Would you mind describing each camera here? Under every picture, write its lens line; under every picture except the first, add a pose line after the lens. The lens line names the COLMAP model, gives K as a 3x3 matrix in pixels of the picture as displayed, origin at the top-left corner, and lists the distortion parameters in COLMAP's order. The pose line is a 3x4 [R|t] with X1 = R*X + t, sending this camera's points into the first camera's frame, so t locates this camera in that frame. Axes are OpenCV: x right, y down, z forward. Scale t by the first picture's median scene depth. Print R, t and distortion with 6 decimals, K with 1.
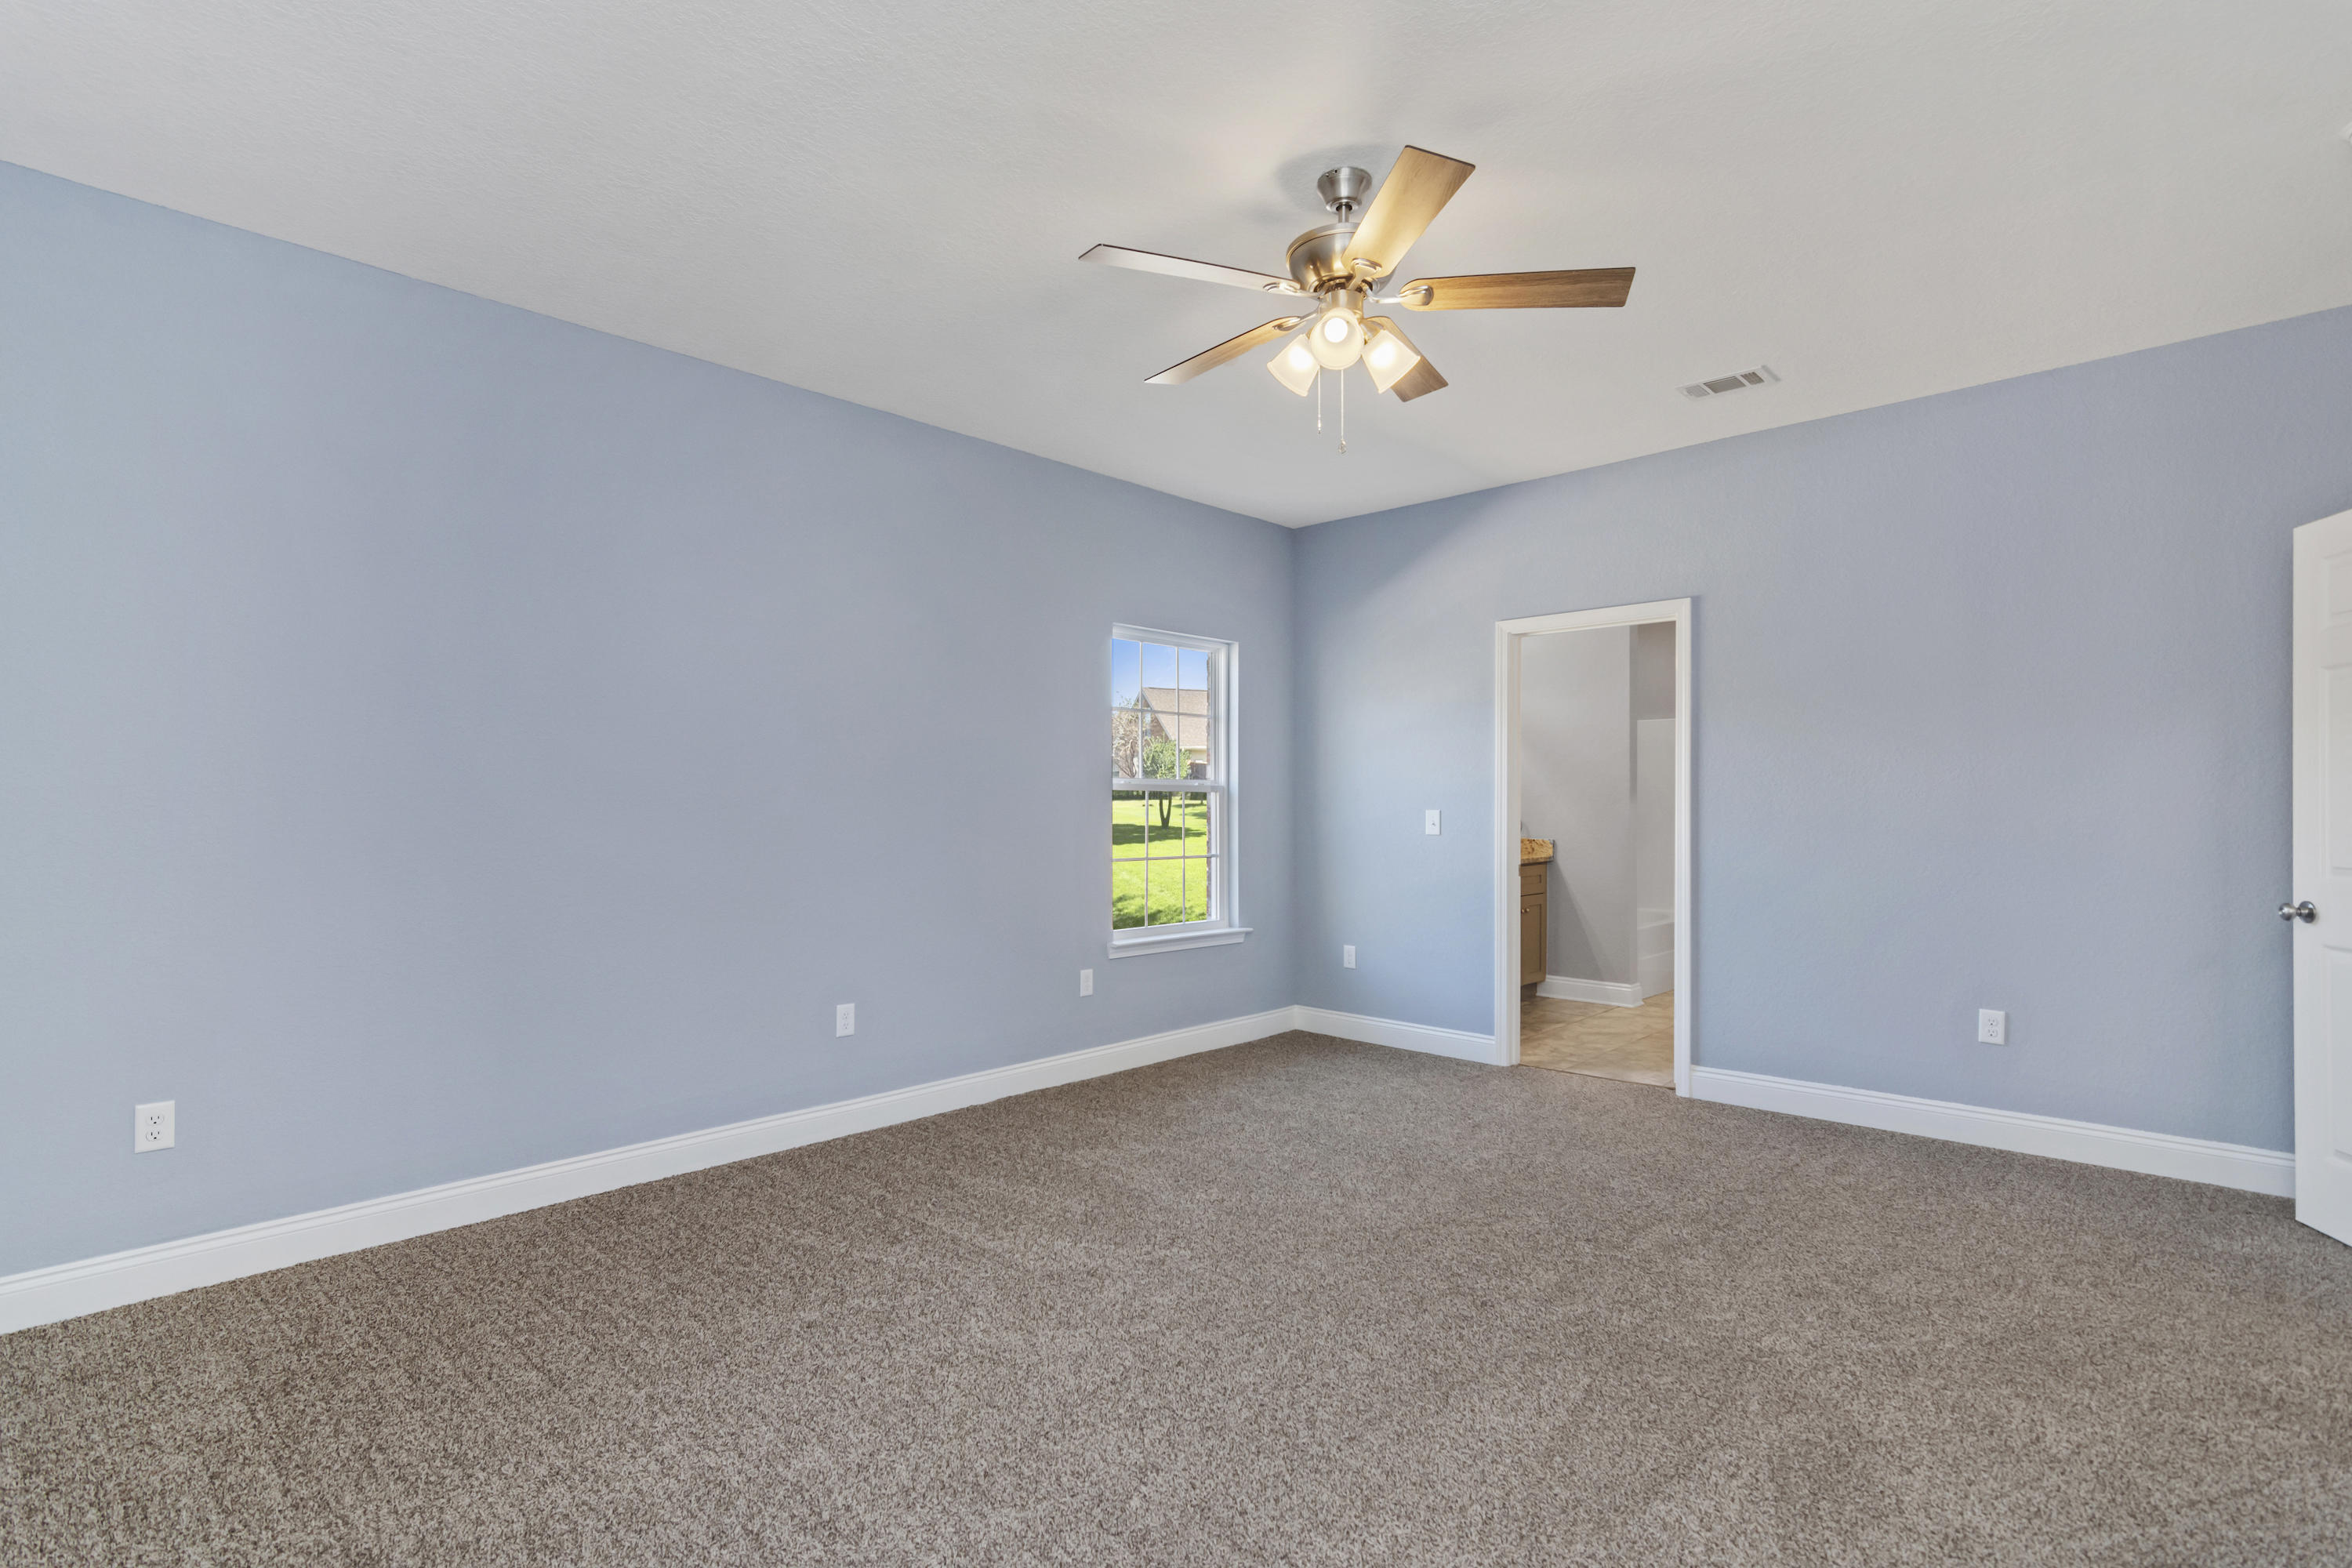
lens RADIAL K [[1134.3, 0, 1179.1], [0, 1134.3, 787.9], [0, 0, 1]] dist [-0.004386, 0.003815]
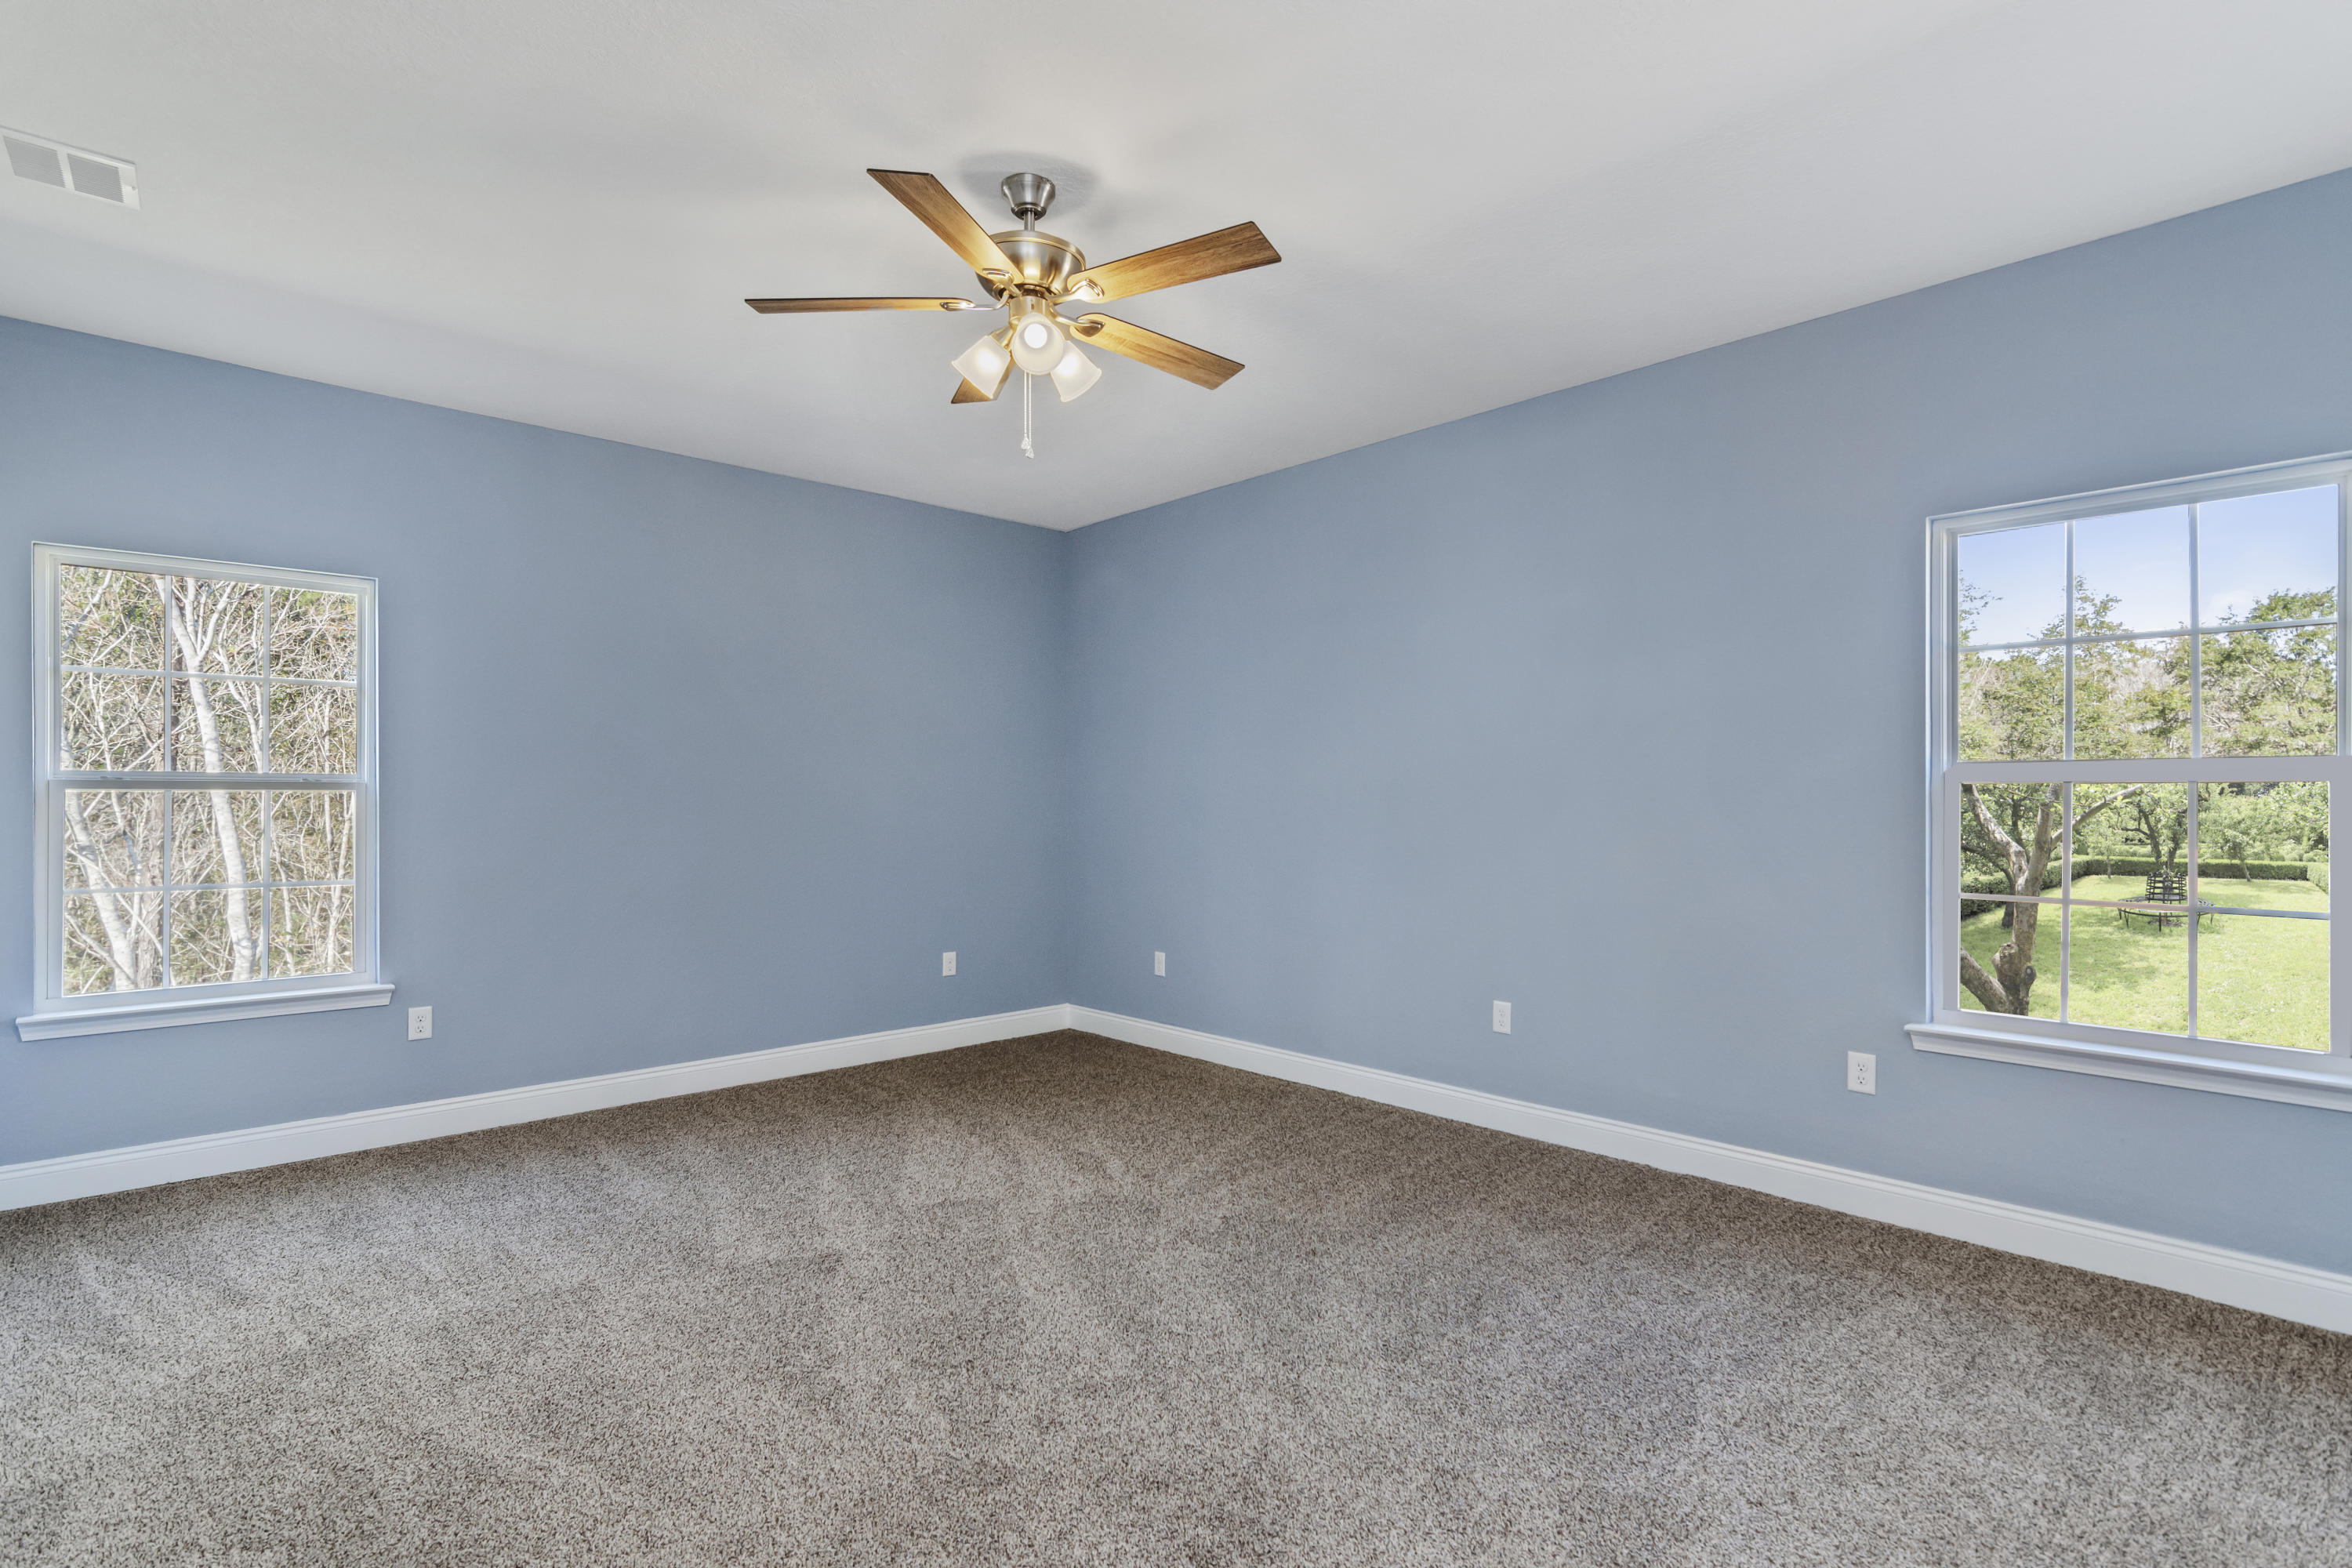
lens RADIAL K [[1134.3, 0, 1188.0], [0, 1134.3, 784.4], [0, 0, 1]] dist [-0.004386, 0.003815]
pose [[-0.052113, -0.016720, -0.998501, 0.747979], [0.011584, 0.999782, -0.017346, 0.011946], [0.998574, -0.012471, -0.051907, 0.791544]]
